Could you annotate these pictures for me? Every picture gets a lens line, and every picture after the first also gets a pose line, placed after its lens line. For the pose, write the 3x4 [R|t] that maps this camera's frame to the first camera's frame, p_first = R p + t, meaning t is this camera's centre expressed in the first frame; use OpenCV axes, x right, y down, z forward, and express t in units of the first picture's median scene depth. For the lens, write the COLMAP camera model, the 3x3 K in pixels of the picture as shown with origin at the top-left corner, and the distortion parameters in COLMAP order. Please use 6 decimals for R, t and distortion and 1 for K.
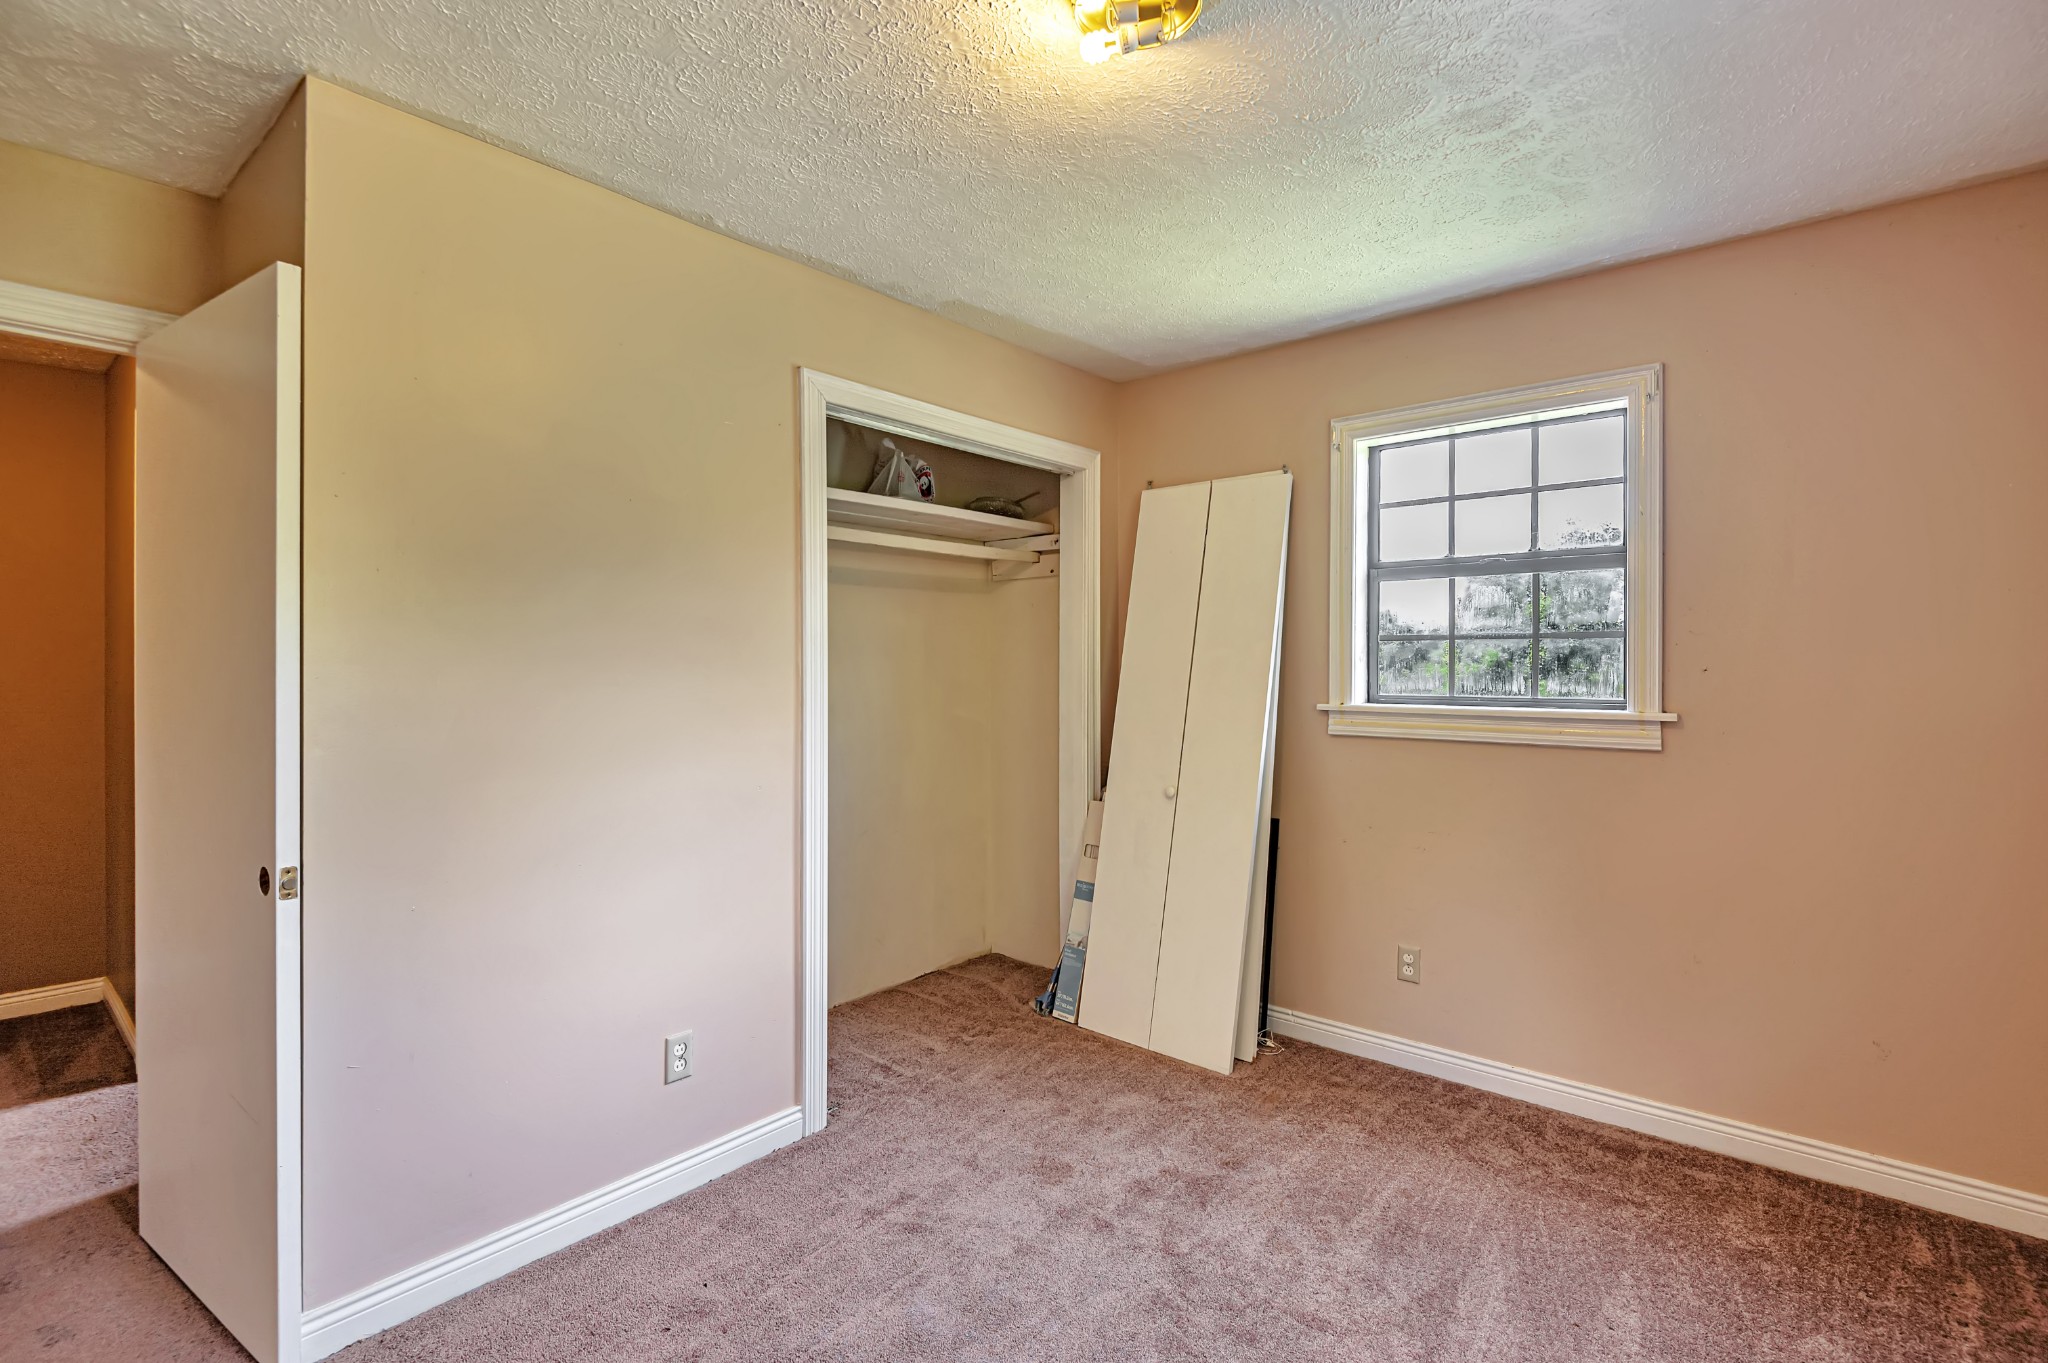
lens RADIAL K [[934.3, 0, 1032.0], [0, 934.3, 676.9], [0, 0, 1]] dist [0.000007, -0.000665]
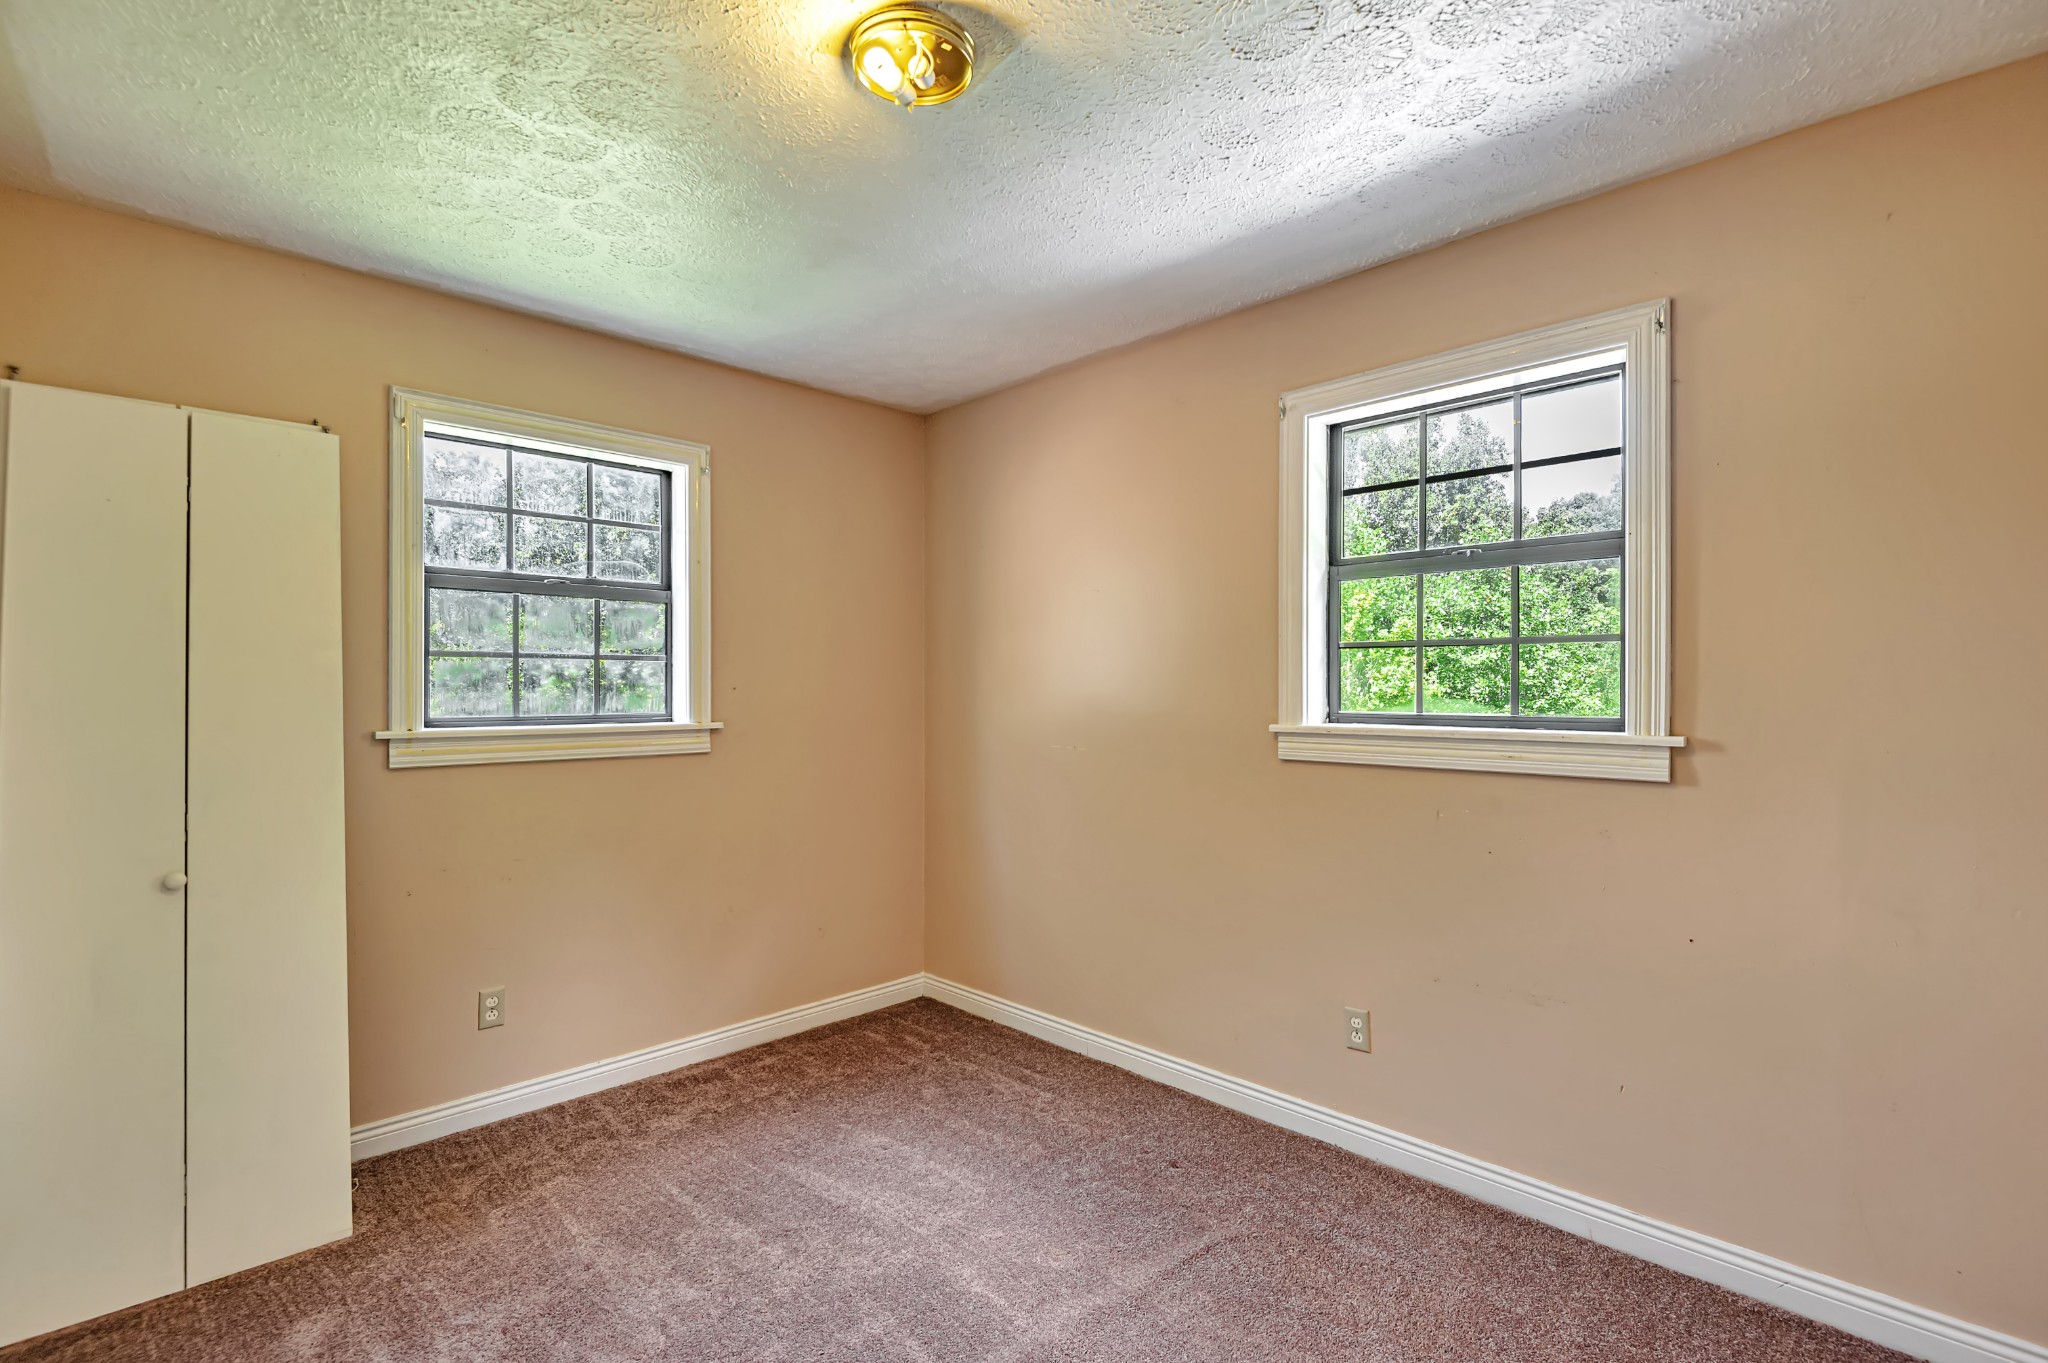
lens RADIAL K [[934.3, 0, 1034.5], [0, 934.3, 691.4], [0, 0, 1]] dist [0.000007, -0.000665]
pose [[0.103257, -0.004862, 0.994643, -0.474637], [0.013493, 0.999903, 0.003487, -0.001317], [-0.994563, 0.013061, 0.103313, 0.381081]]
